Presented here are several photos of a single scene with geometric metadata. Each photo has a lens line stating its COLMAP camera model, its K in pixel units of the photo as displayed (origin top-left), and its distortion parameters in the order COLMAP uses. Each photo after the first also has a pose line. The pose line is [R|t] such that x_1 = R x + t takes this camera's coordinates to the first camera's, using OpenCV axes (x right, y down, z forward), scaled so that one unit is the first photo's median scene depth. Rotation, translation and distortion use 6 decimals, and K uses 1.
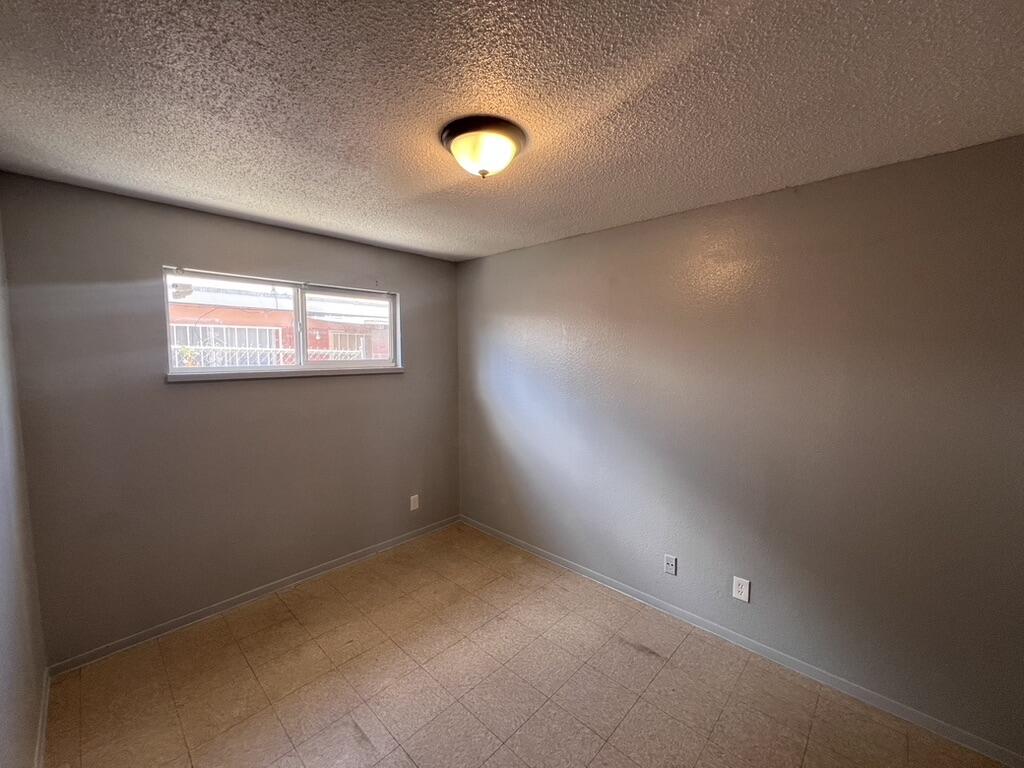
lens RADIAL K [[411.0, 0, 510.5], [0, 411.0, 385.0], [0, 0, 1]] dist [0.000287, 0.000221]
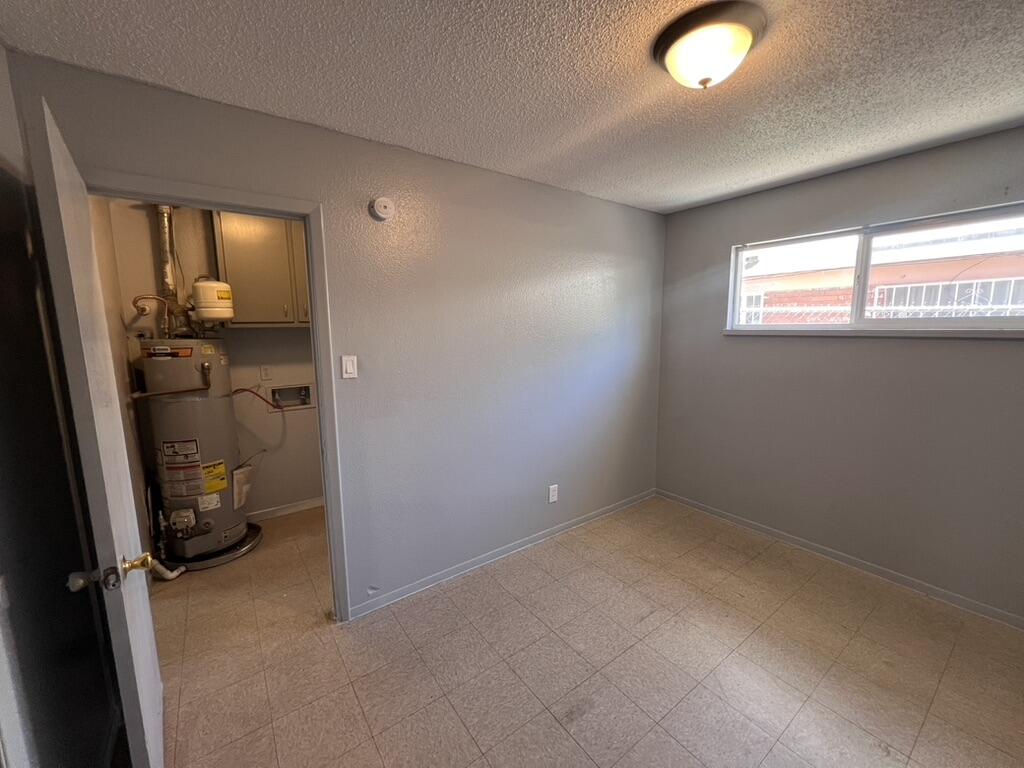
lens RADIAL K [[409.6, 0, 510.9], [0, 409.6, 384.9], [0, 0, 1]] dist [0.000252, 0.000976]
pose [[-0.182488, 0.141817, -0.972927, 0.569480], [-0.068568, 0.985298, 0.156482, -0.007788], [0.980814, 0.095268, -0.170081, 0.512461]]
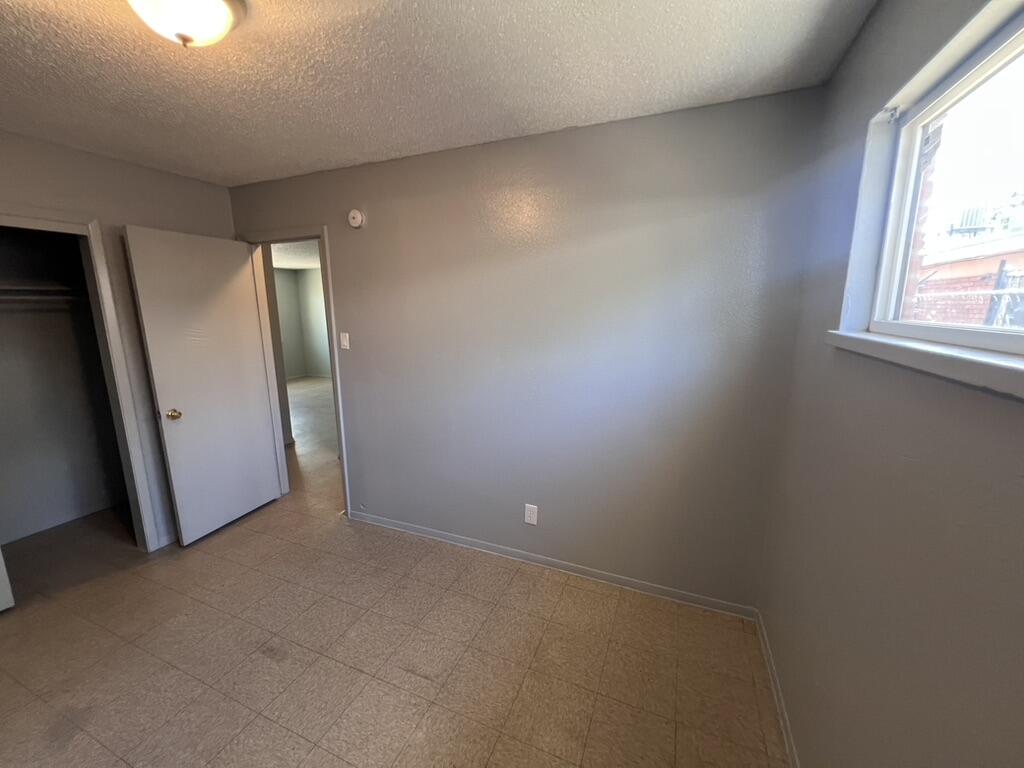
lens RADIAL K [[408.3, 0, 511.1], [0, 408.3, 385.1], [0, 0, 1]] dist [0.000035, 0.000383]
pose [[-0.935497, 0.070409, -0.346249, -0.194001], [-0.025997, 0.963573, 0.266179, -0.087200], [0.352378, 0.258011, -0.899589, 1.255798]]
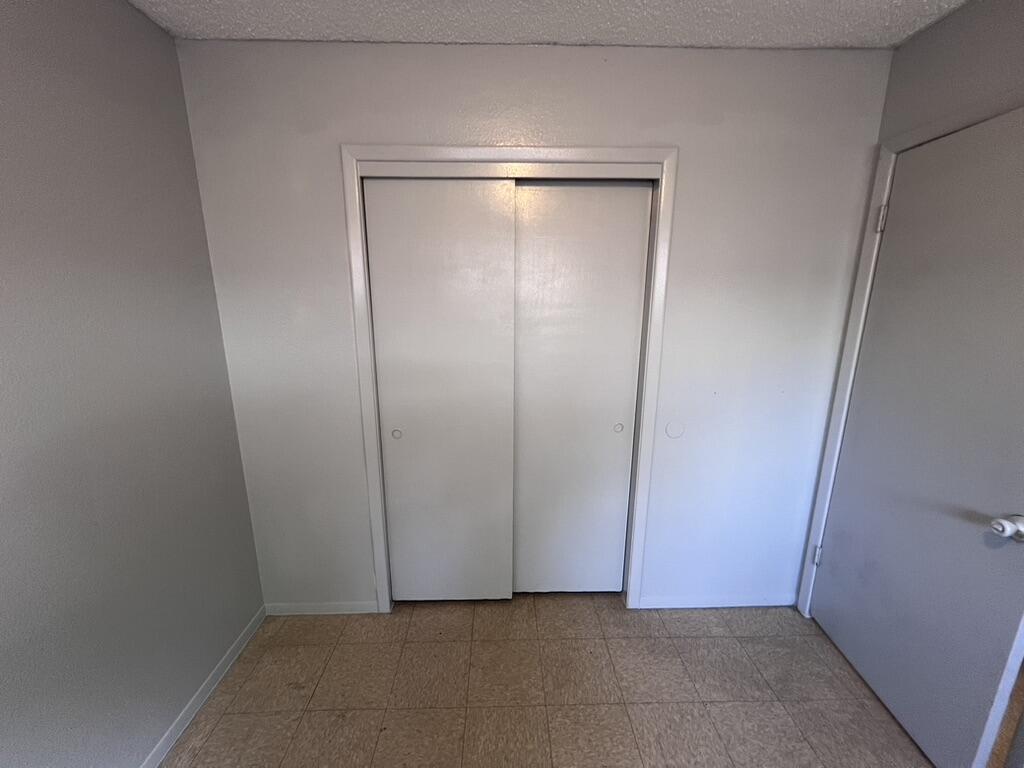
lens RADIAL K [[409.6, 0, 510.9], [0, 409.6, 384.9], [0, 0, 1]] dist [0.000252, 0.000976]
pose [[-0.708210, -0.161817, 0.687207, 0.026115], [0.054805, 0.957841, 0.282023, -0.026111], [-0.703871, 0.237394, -0.669484, 0.682507]]
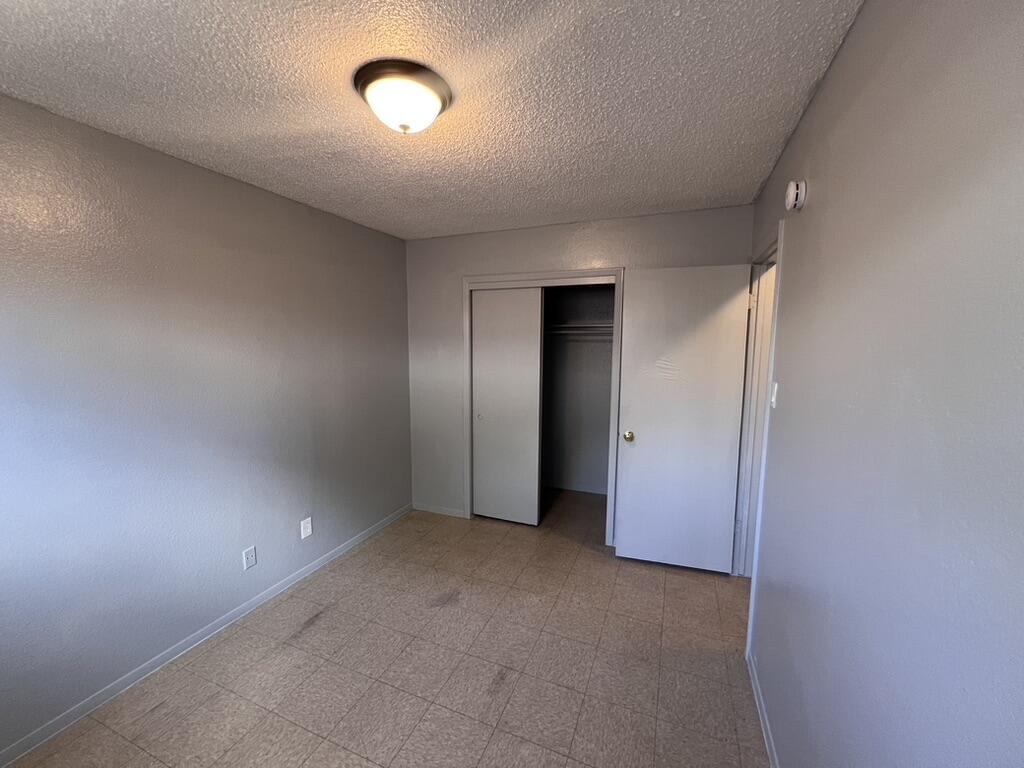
lens RADIAL K [[411.0, 0, 510.5], [0, 411.0, 385.0], [0, 0, 1]] dist [0.000287, 0.000221]
pose [[-0.362970, -0.110009, 0.925284, -0.656833], [0.070023, 0.986978, 0.144812, -0.046580], [-0.929166, 0.117354, -0.350541, 0.734429]]
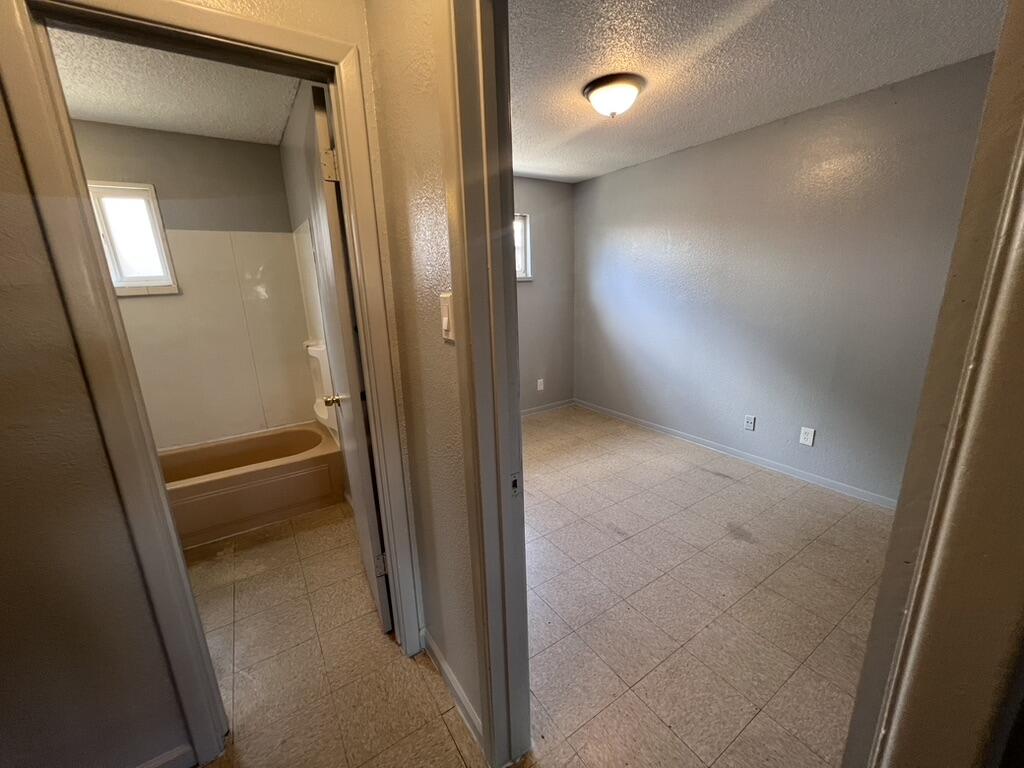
lens RADIAL K [[409.6, 0, 510.9], [0, 409.6, 384.9], [0, 0, 1]] dist [0.000252, 0.000976]
pose [[0.972888, 0.021629, -0.230264, -0.039129], [0.017172, 0.986114, 0.165179, 0.101249], [0.230640, -0.164654, 0.959007, -0.363763]]
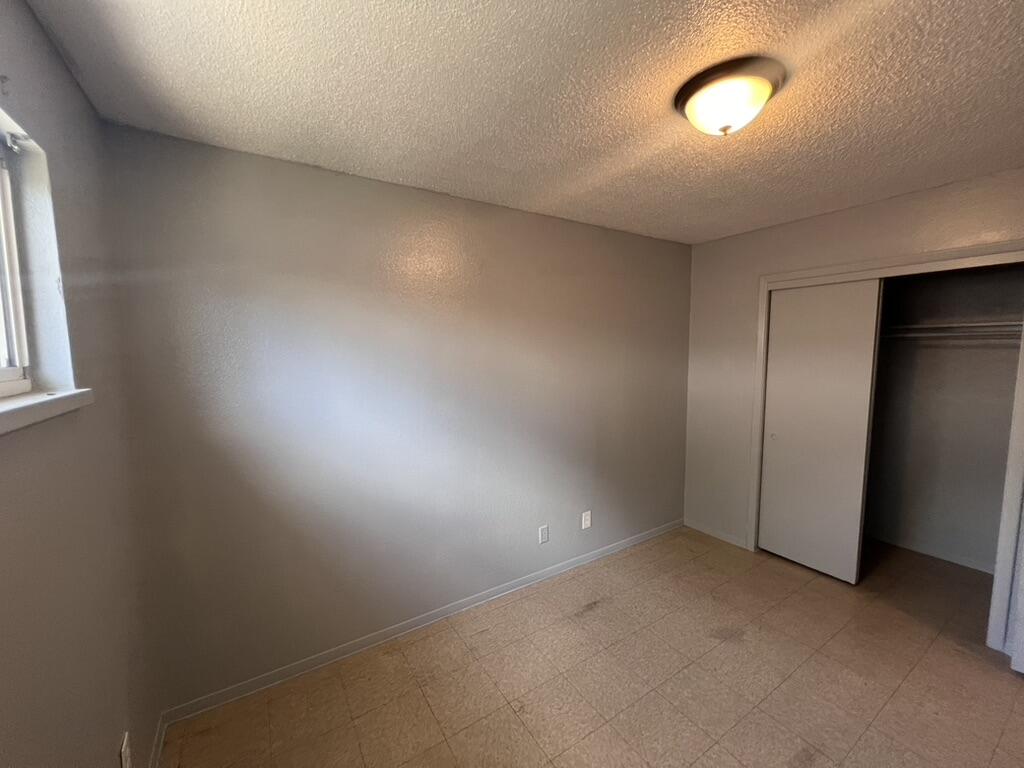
lens RADIAL K [[409.6, 0, 510.9], [0, 409.6, 384.9], [0, 0, 1]] dist [0.000252, 0.000976]
pose [[0.239633, -0.094258, 0.966277, -0.665283], [0.089279, 0.993198, 0.074743, -0.053313], [-0.966750, 0.068357, 0.246418, 0.791325]]
